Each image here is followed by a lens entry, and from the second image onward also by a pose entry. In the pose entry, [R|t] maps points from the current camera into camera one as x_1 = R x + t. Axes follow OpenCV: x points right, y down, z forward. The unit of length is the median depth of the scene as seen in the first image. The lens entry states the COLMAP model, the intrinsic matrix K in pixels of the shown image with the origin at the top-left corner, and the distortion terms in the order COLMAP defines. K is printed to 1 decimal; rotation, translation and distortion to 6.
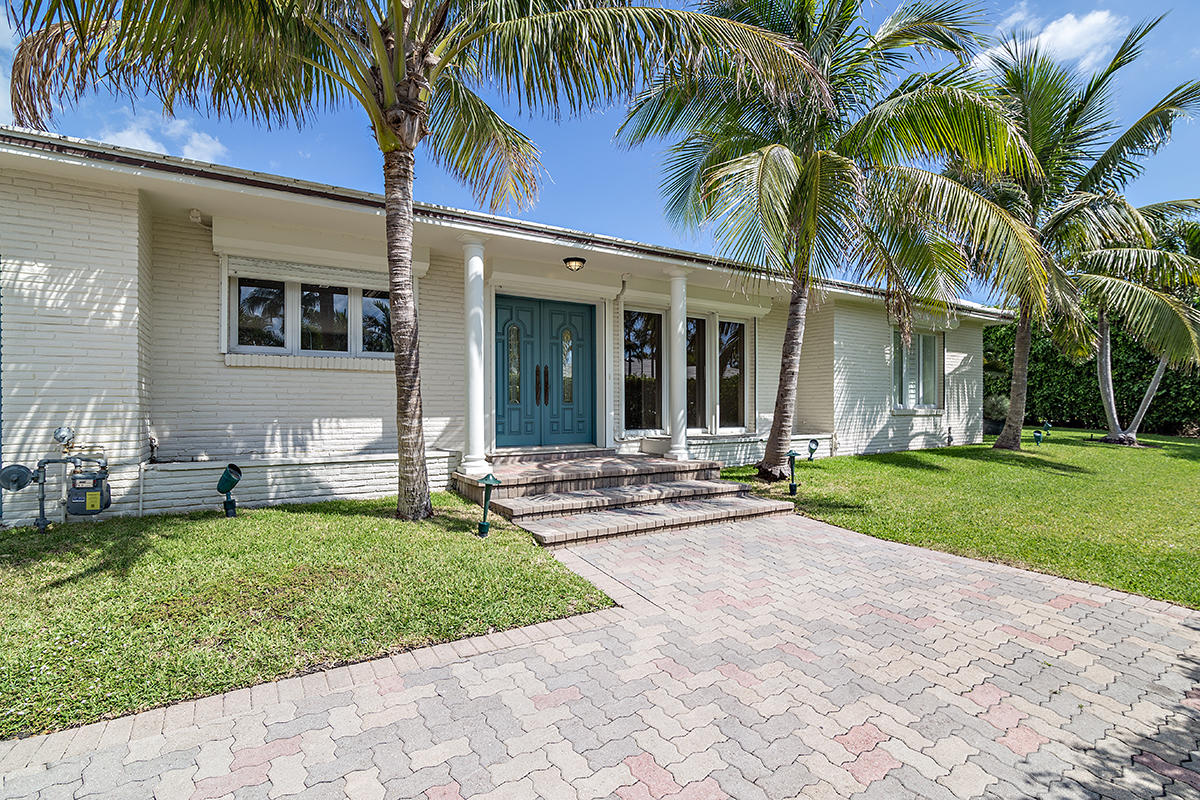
lens RADIAL K [[569.9, 0, 599.9], [0, 569.9, 412.7], [0, 0, 1]] dist [-0.009016, 0.000409]
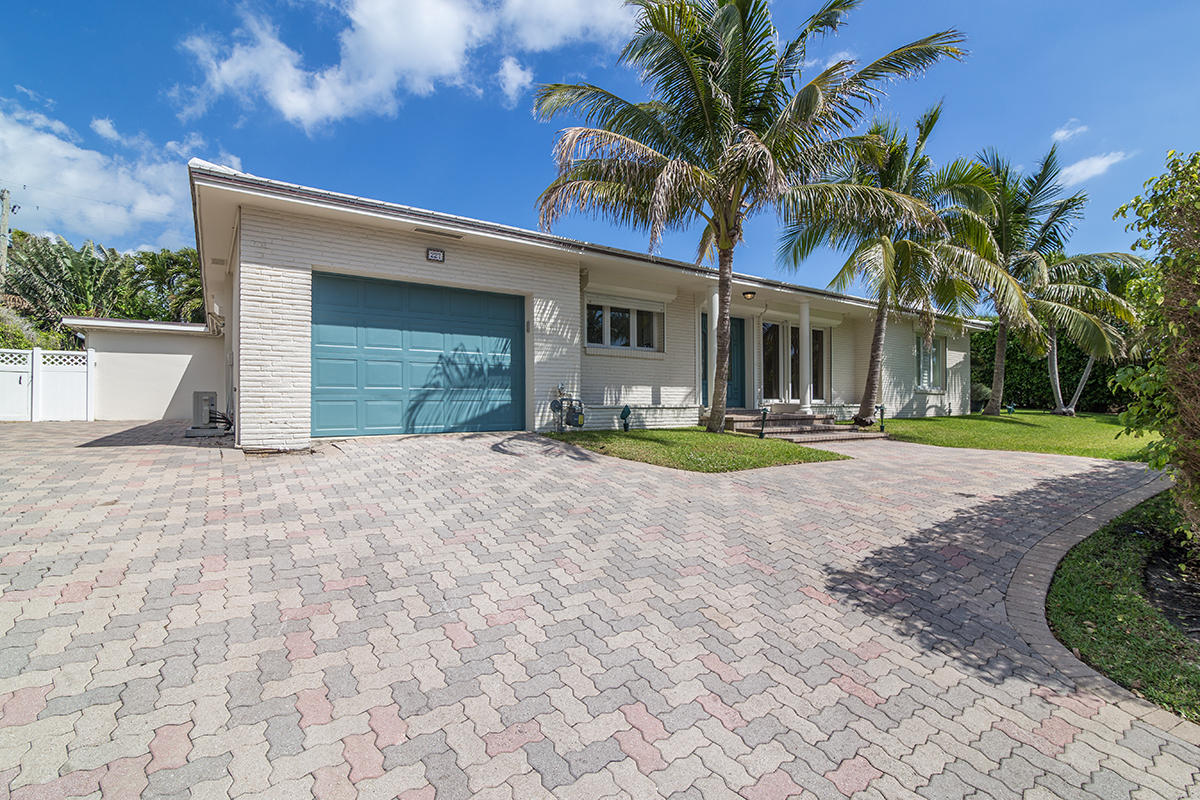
lens RADIAL K [[550.1, 0, 608.0], [0, 550.1, 403.1], [0, 0, 1]] dist [-0.009038, 0.000835]
pose [[0.998709, 0.000833, 0.050787, -0.520471], [-0.000158, 0.999912, -0.013290, 0.072531], [-0.050794, 0.013265, 0.998621, -0.557339]]
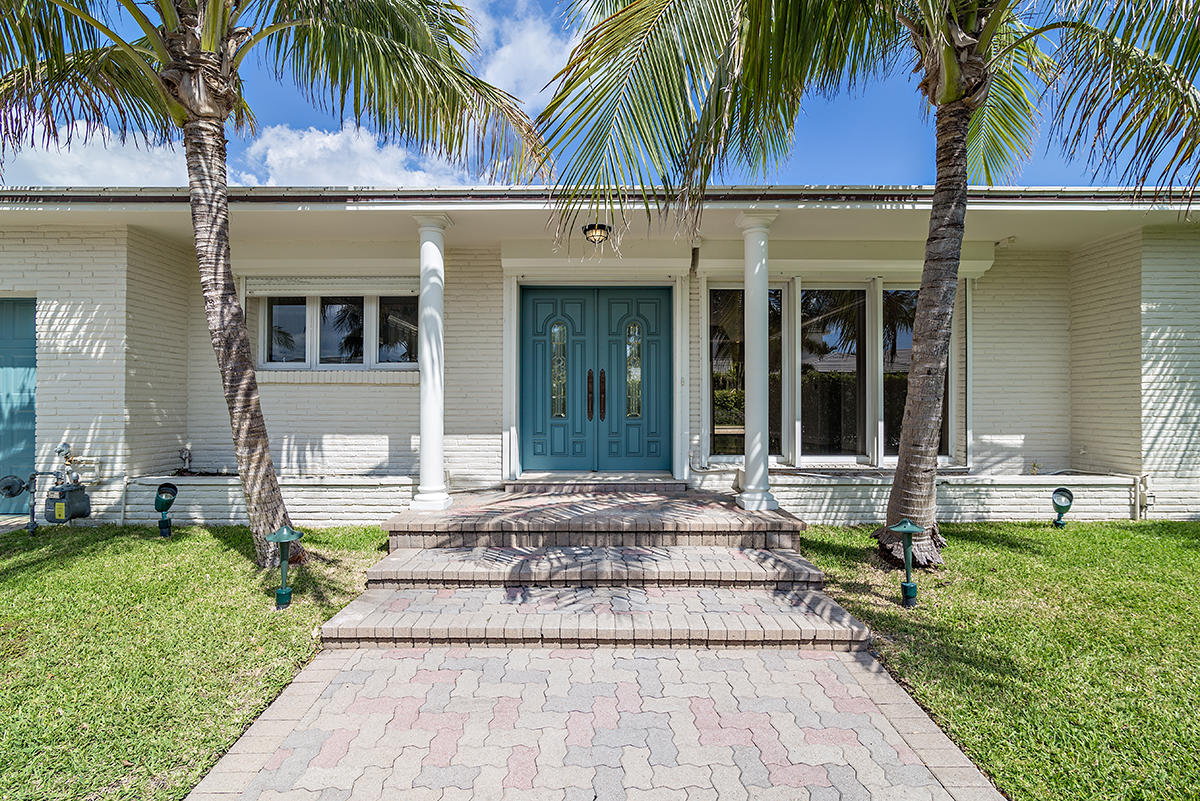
lens RADIAL K [[550.1, 0, 608.0], [0, 550.1, 403.6], [0, 0, 1]] dist [-0.009038, 0.000835]
pose [[0.846719, 0.000186, -0.532041, 0.342436], [-0.007805, 0.999897, -0.012071, -0.029289], [0.531984, 0.014373, 0.846633, 0.391072]]
